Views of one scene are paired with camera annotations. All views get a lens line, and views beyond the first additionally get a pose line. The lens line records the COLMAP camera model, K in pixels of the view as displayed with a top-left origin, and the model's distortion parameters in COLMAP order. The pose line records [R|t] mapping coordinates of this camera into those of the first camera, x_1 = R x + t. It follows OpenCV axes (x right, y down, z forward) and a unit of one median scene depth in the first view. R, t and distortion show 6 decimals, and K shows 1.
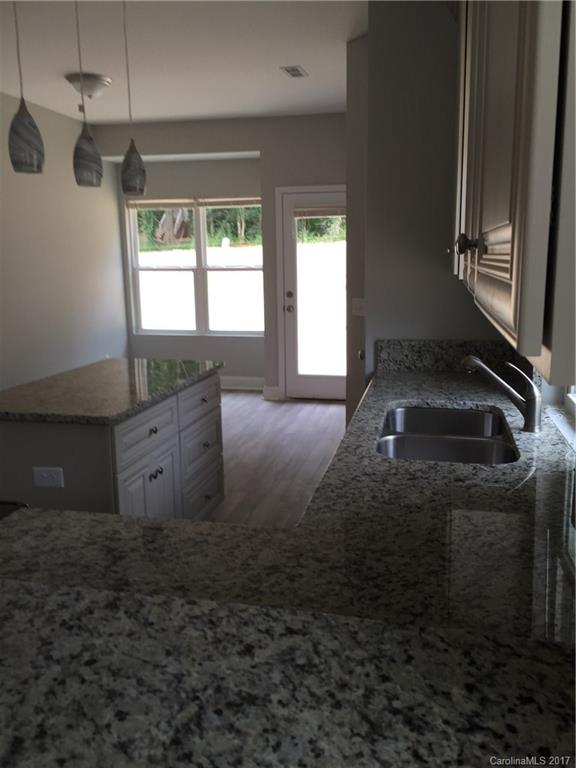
lens RADIAL K [[641.0, 0, 285.7], [0, 641.0, 382.8], [0, 0, 1]] dist [0.034620, -0.006895]
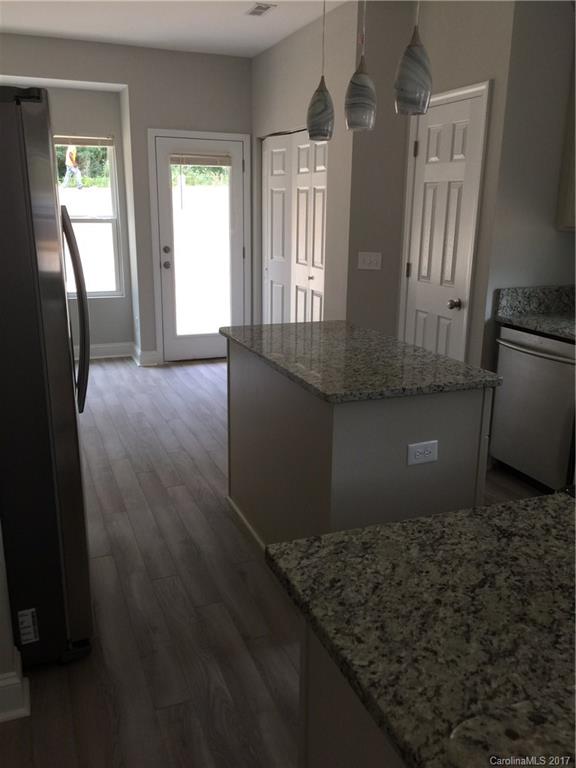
lens RADIAL K [[641.0, 0, 289.2], [0, 641.0, 382.9], [0, 0, 1]] dist [0.034620, -0.006895]
pose [[0.818213, -0.128986, 0.560259, -0.390847], [0.088653, 0.991158, 0.098720, -0.023143], [-0.568039, -0.031105, 0.822414, 0.133379]]
